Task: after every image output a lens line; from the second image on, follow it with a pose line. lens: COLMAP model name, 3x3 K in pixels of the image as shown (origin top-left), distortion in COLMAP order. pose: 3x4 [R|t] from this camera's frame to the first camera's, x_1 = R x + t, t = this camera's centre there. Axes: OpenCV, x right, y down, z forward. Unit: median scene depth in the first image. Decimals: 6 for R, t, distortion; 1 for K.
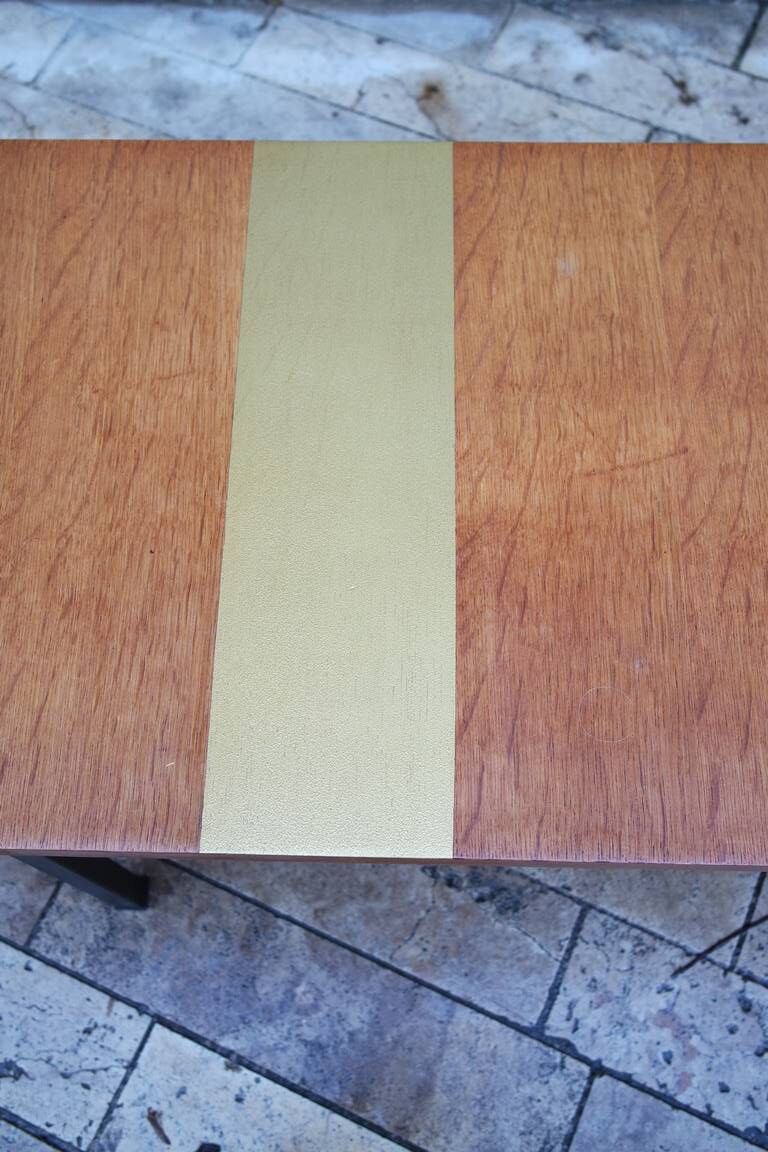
lens RADIAL K [[1196.0, 0, 384.0], [0, 1196.0, 576.0], [0, 0, 1]] dist [-0.001113, 0.013331]
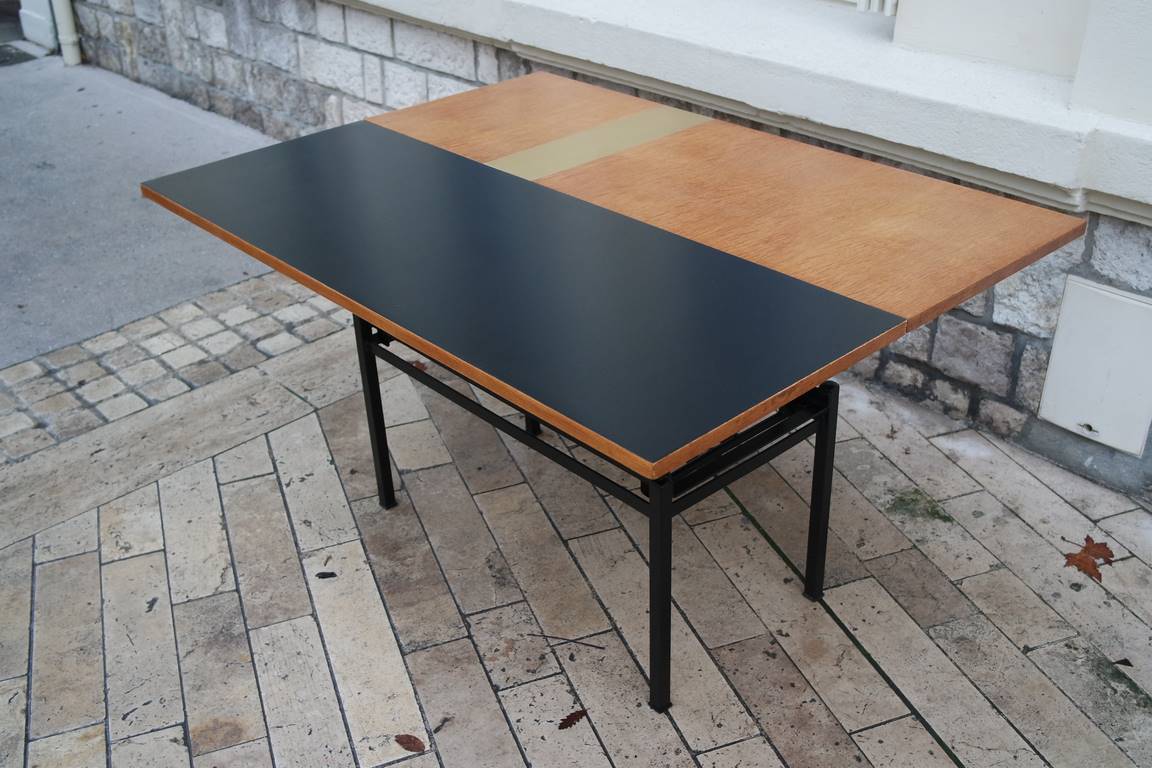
lens RADIAL K [[1196.0, 0, 582.1], [0, 1196.0, 386.4], [0, 0, 1]] dist [-0.001113, 0.013331]
pose [[0.708172, 0.346475, -0.615181, 1.201483], [-0.646600, 0.668190, -0.368010, 0.632962], [0.283551, 0.658390, 0.697224, -0.562993]]
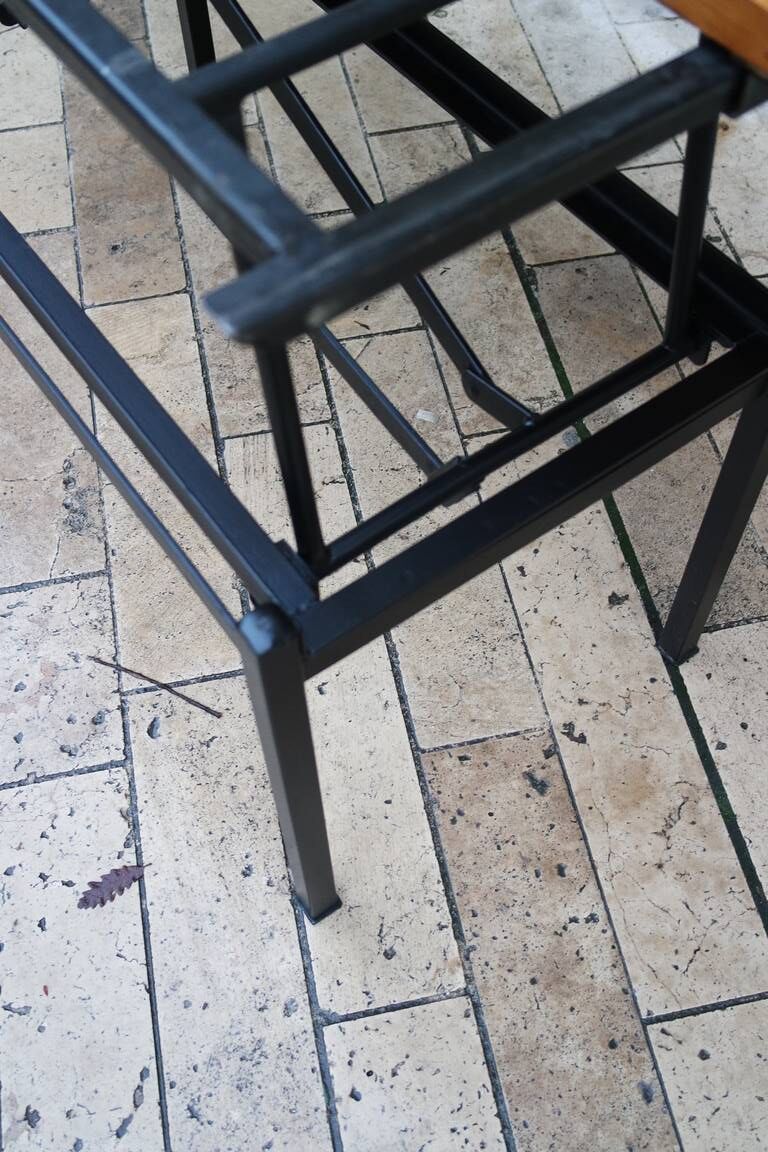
lens RADIAL K [[1196.0, 0, 384.0], [0, 1196.0, 576.0], [0, 0, 1]] dist [-0.001113, 0.013331]
pose [[0.590598, 0.683347, -0.429221, 0.684178], [-0.744879, 0.666241, 0.035762, 0.047339], [0.310402, 0.298597, 0.902491, 0.092197]]
